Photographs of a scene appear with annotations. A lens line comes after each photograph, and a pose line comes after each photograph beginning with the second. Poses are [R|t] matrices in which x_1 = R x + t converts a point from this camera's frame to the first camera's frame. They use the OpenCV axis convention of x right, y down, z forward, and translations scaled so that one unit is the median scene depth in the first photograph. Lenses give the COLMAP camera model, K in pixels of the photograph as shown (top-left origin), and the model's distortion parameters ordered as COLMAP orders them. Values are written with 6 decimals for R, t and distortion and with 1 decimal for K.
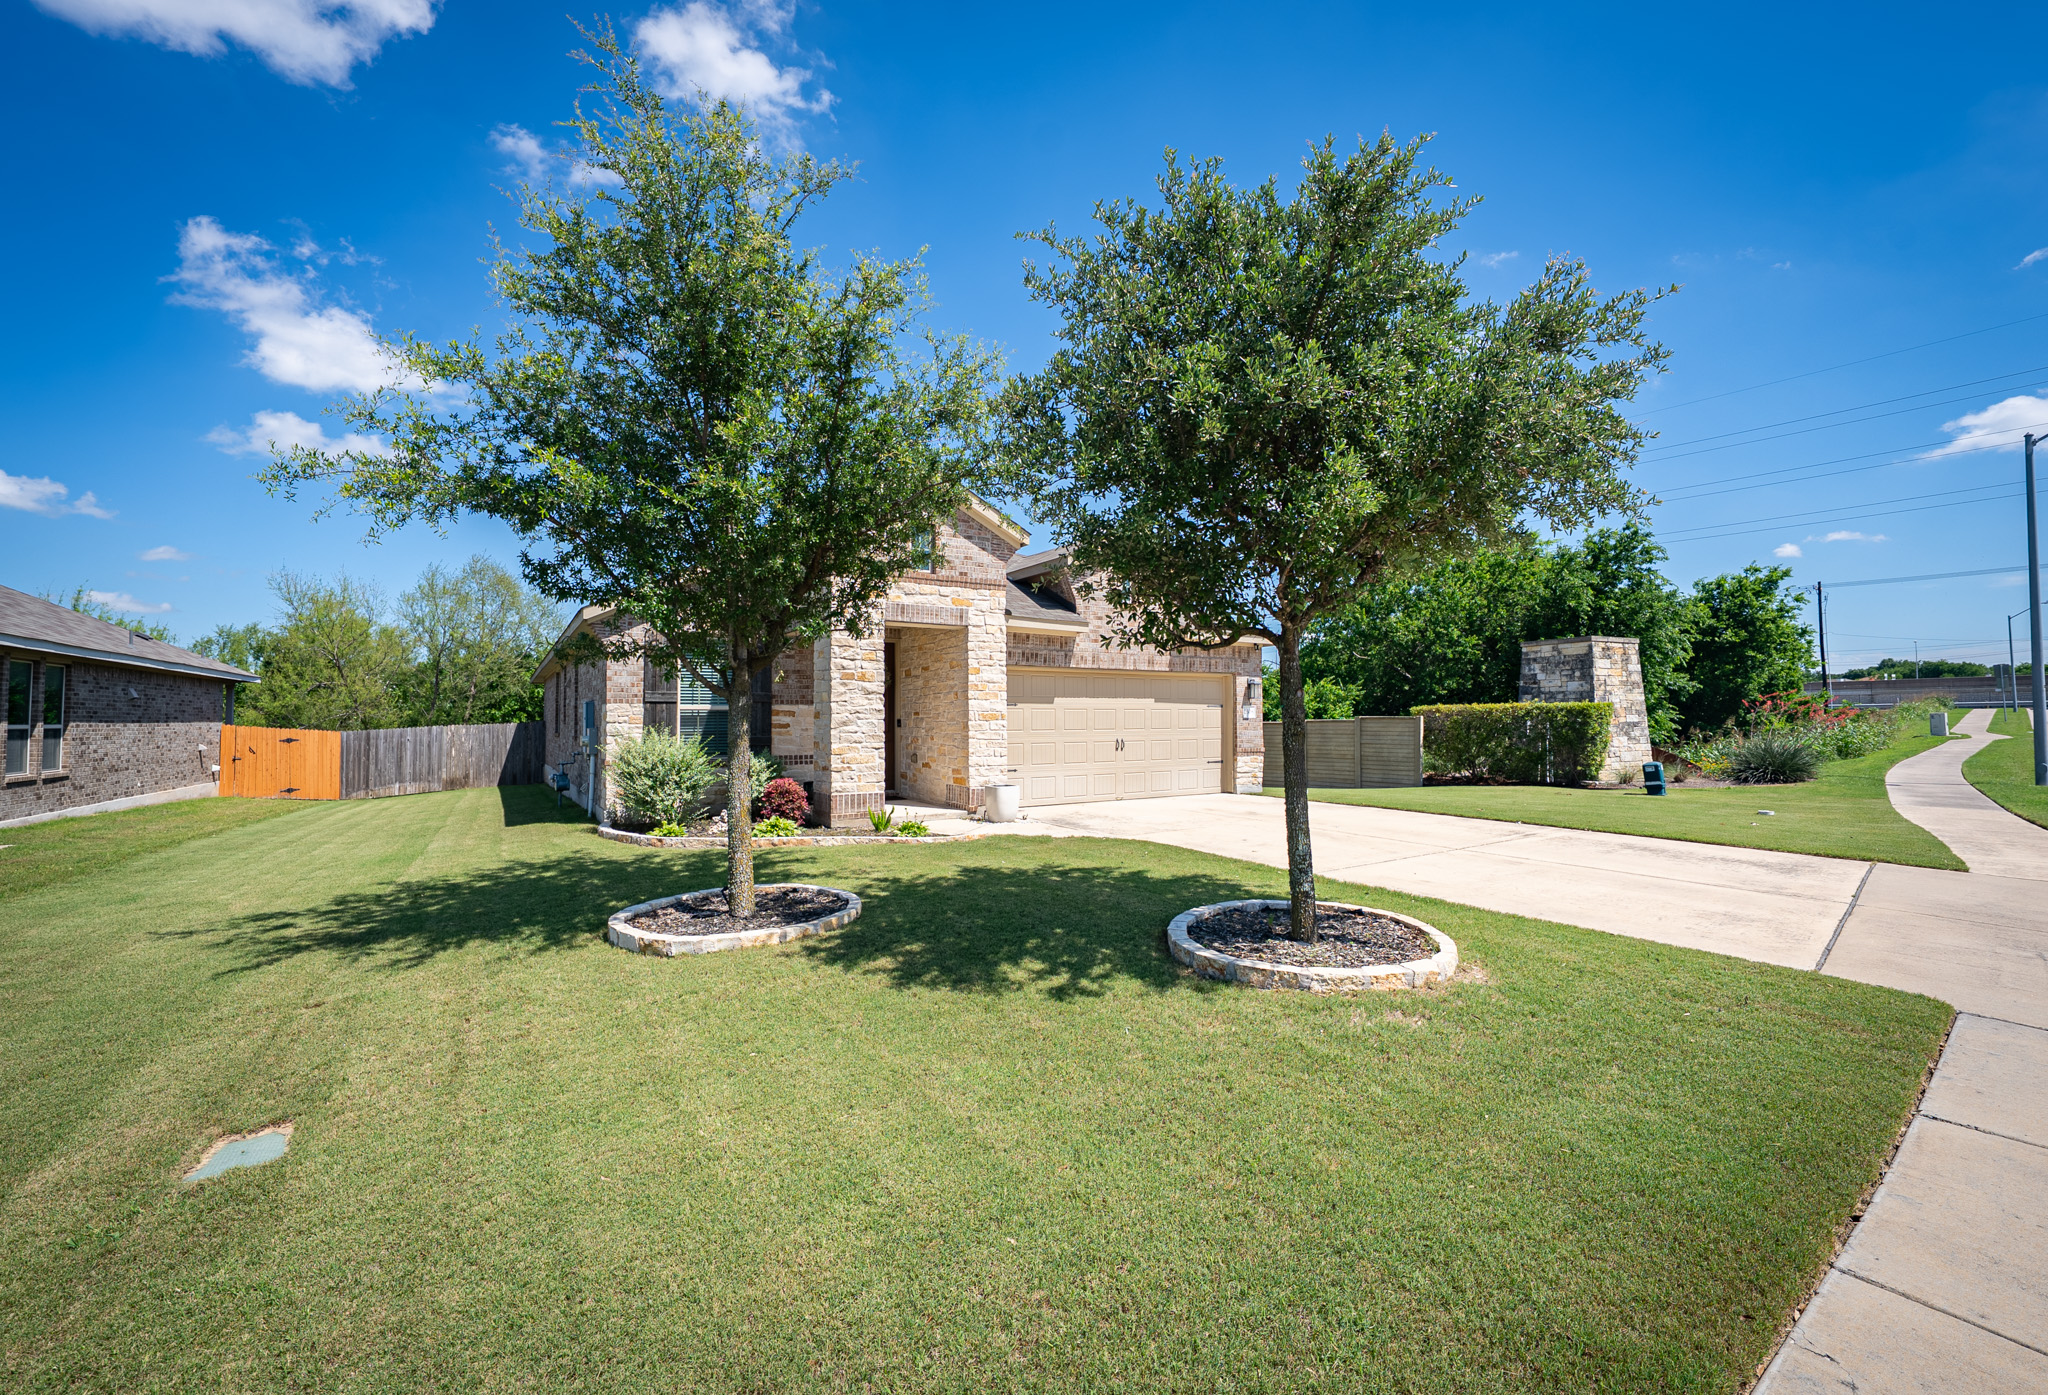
lens RADIAL K [[860.9, 0, 1030.4], [0, 860.9, 696.7], [0, 0, 1]] dist [-0.015711, -0.000124]
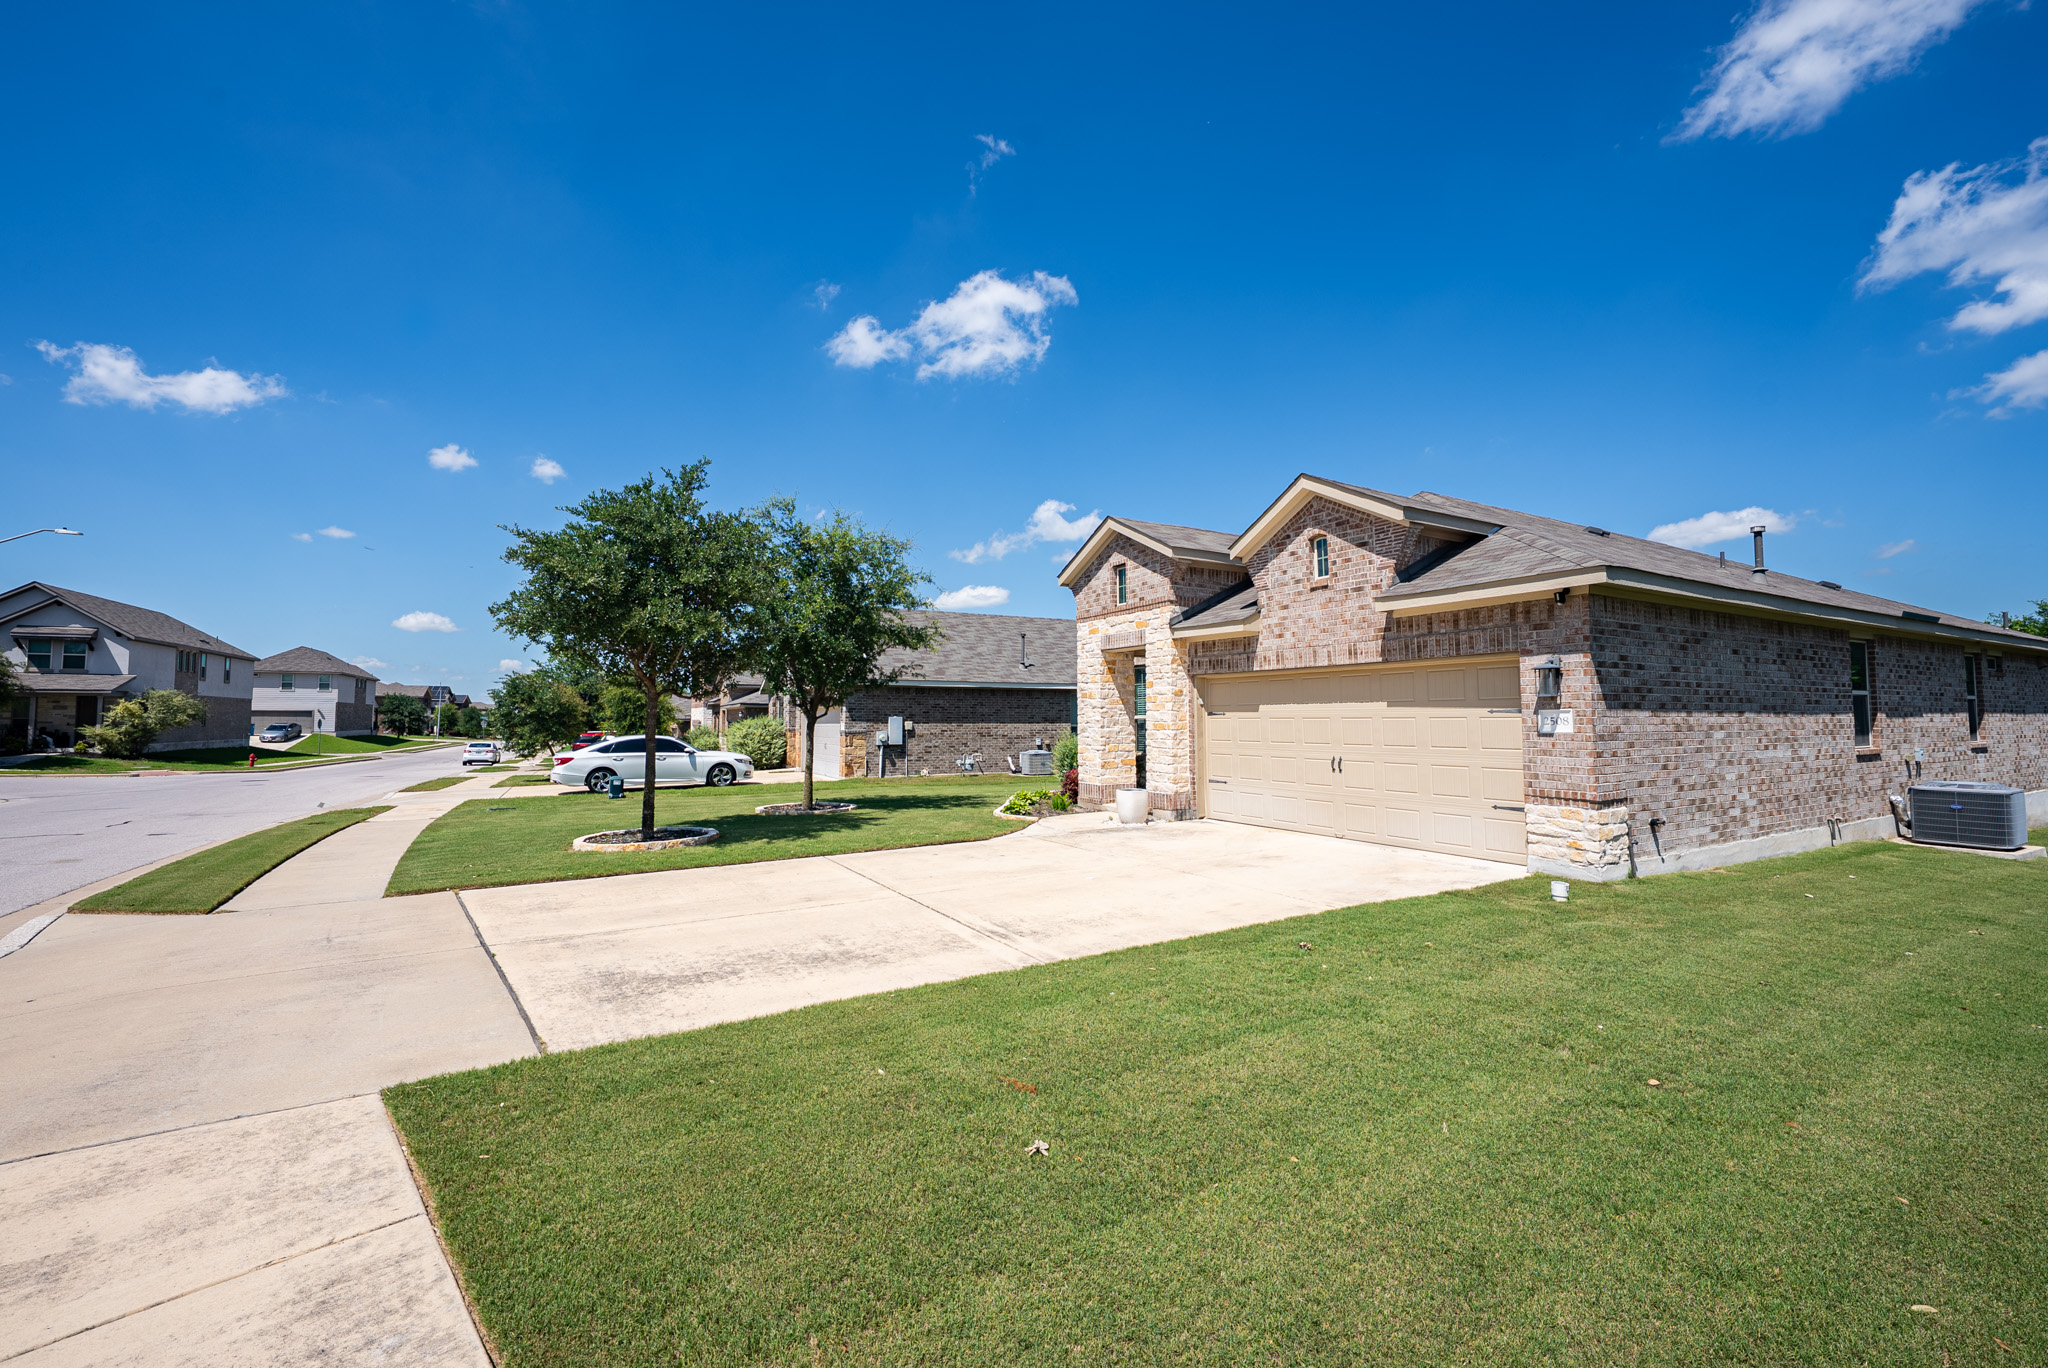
lens RADIAL K [[823.8, 0, 1018.9], [0, 823.8, 682.8], [0, 0, 1]] dist [-0.003221, -0.000005]
pose [[-0.064403, -0.039231, -0.997153, 0.901035], [0.030530, 0.998682, -0.041263, 0.005334], [0.997457, -0.033100, -0.063120, 0.815874]]
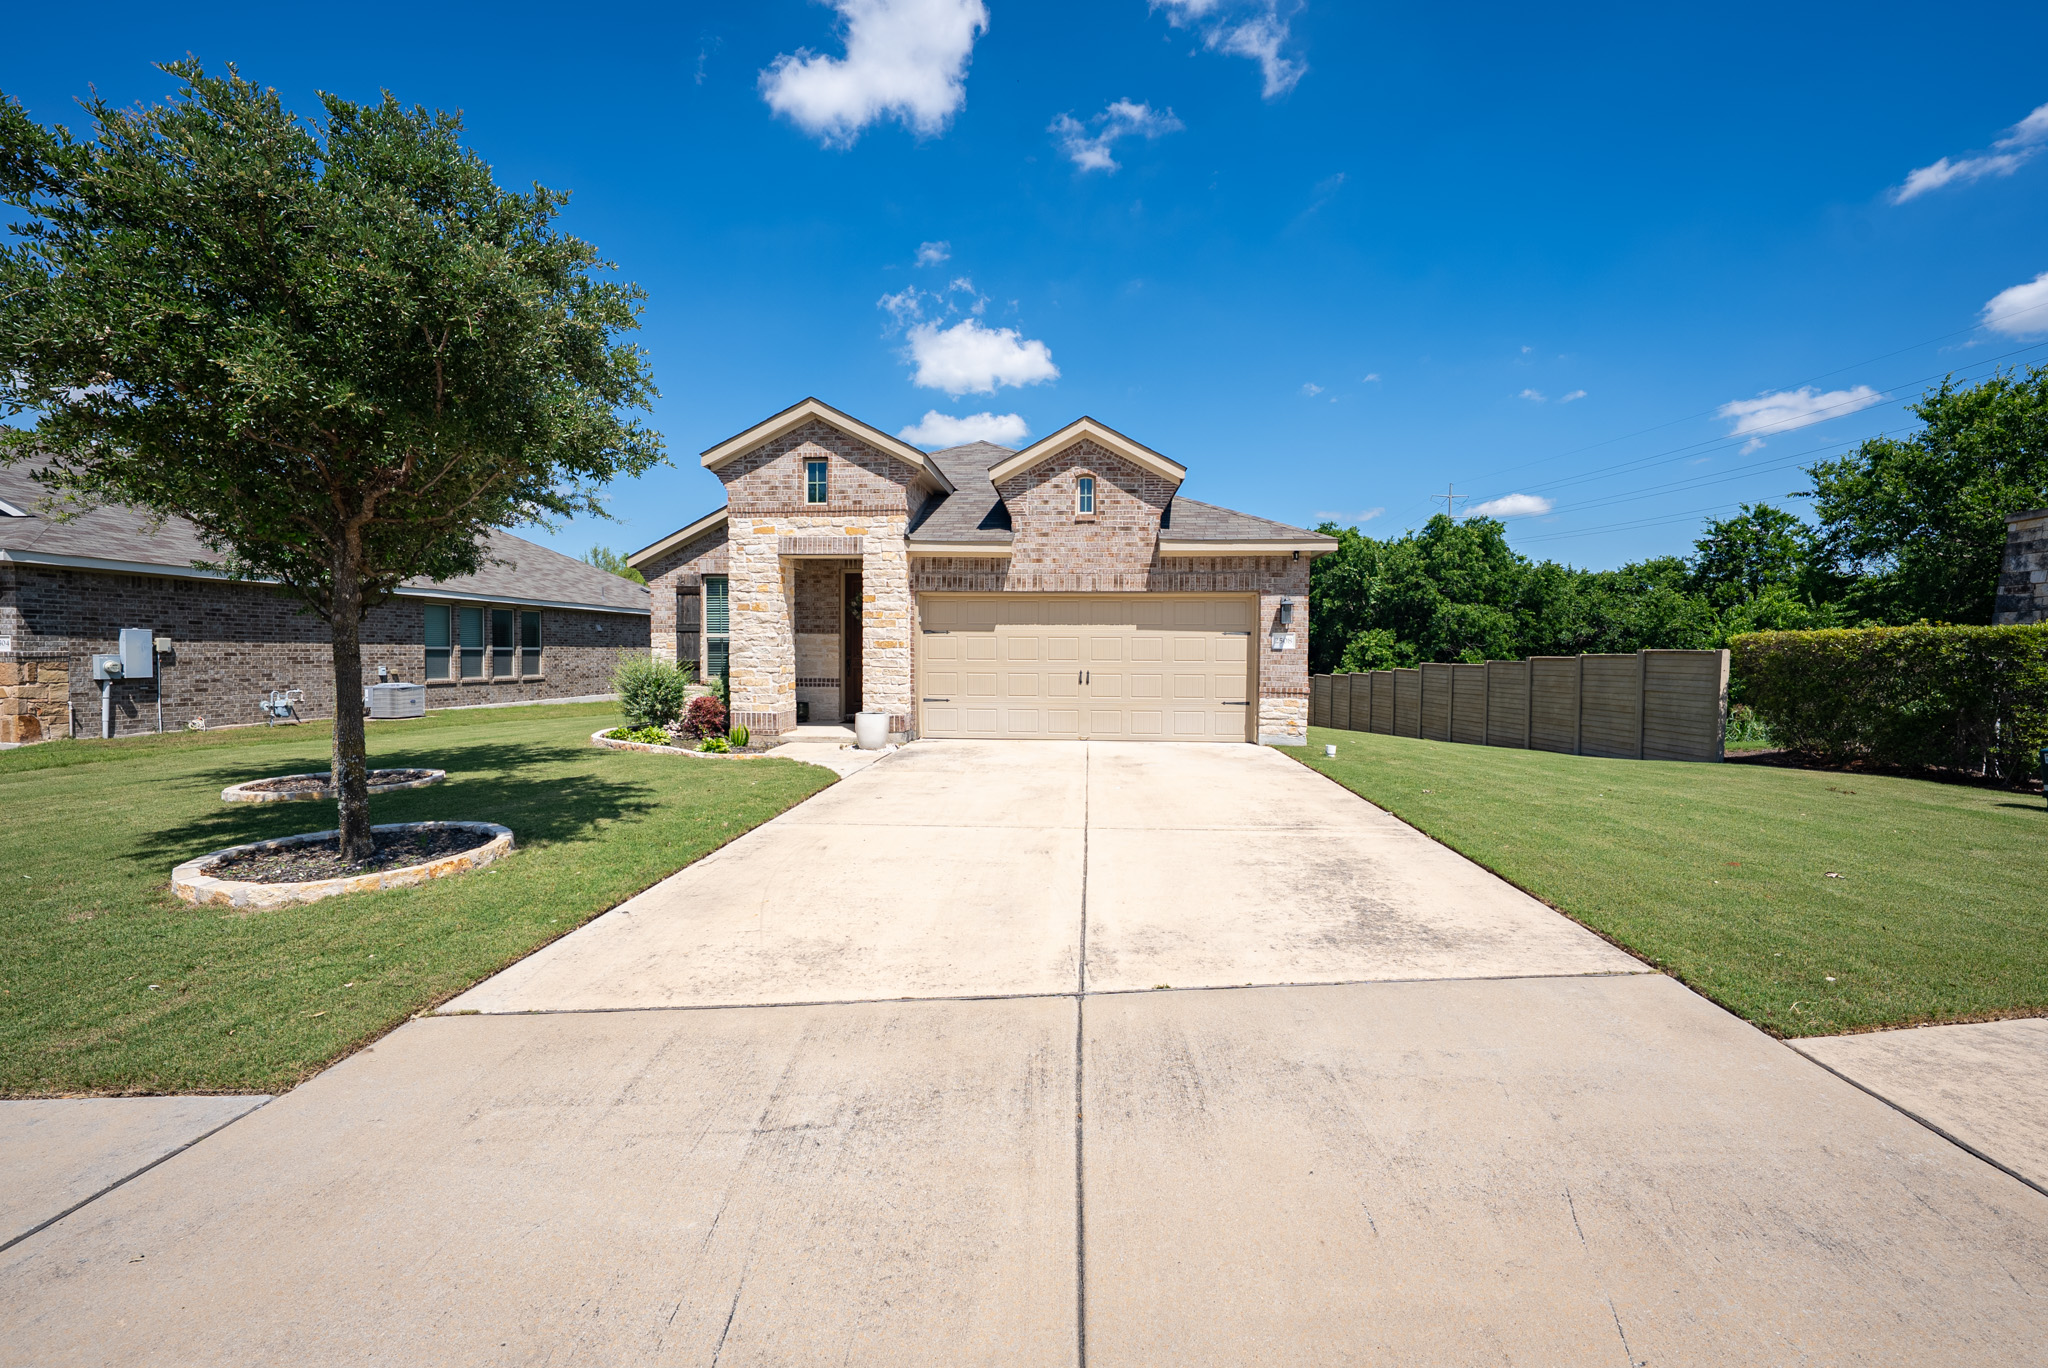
lens RADIAL K [[851.2, 0, 1018.8], [0, 851.2, 682.5], [0, 0, 1]] dist [-0.005128, 0.000055]
pose [[0.788399, 0.031695, -0.614347, 0.622030], [0.007400, 0.998111, 0.060991, 0.007476], [0.615120, -0.052631, 0.786675, 0.290446]]
